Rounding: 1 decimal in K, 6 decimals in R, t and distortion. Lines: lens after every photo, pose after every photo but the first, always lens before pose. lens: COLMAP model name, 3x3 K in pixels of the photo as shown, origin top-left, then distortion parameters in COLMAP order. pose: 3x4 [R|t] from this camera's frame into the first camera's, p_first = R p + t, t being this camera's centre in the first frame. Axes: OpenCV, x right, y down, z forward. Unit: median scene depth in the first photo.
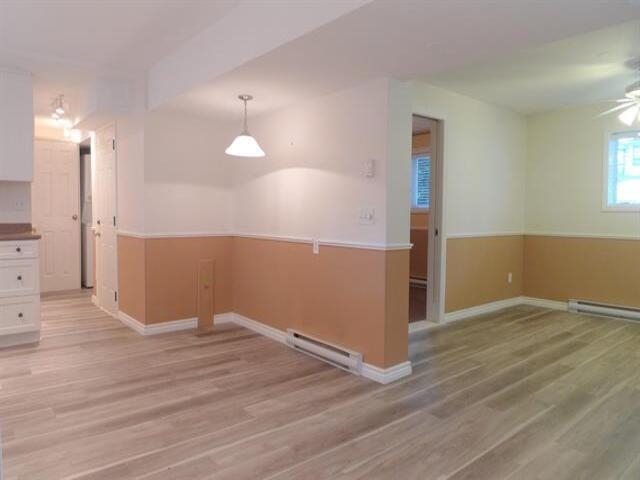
lens RADIAL K [[443.2, 0, 319.9], [0, 443.2, 230.5], [0, 0, 1]] dist [-0.036639, -0.004788]
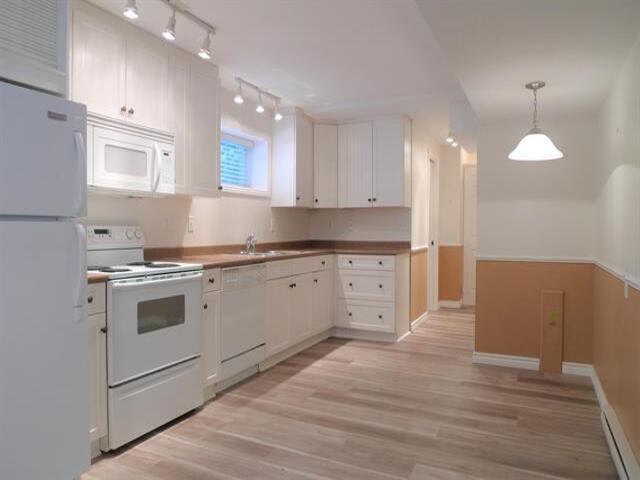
lens RADIAL K [[443.2, 0, 319.9], [0, 443.2, 230.5], [0, 0, 1]] dist [-0.036639, -0.004788]
pose [[0.402789, -0.004937, -0.915280, 0.404610], [-0.036078, 0.999123, -0.021266, -0.014941], [0.914582, 0.041587, 0.402257, 0.367770]]
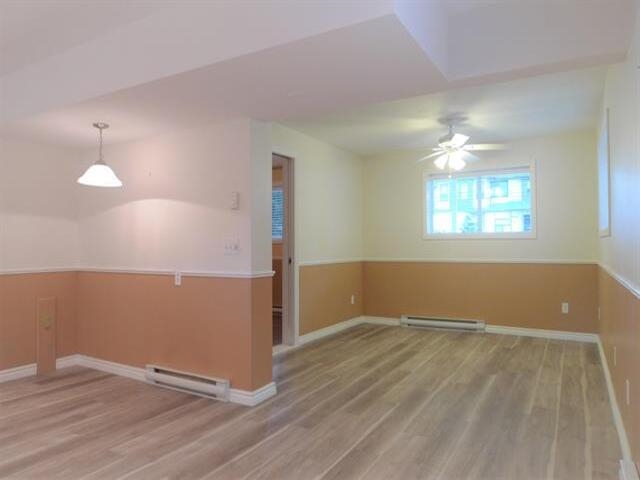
lens RADIAL K [[444.0, 0, 320.0], [0, 444.0, 240.0], [0, 0, 1]] dist [-0.043156, -0.003125]
pose [[0.936590, -0.011591, 0.350234, -0.057612], [0.029002, 0.998588, -0.044506, 0.004646], [-0.349224, 0.051841, 0.935604, -0.049433]]
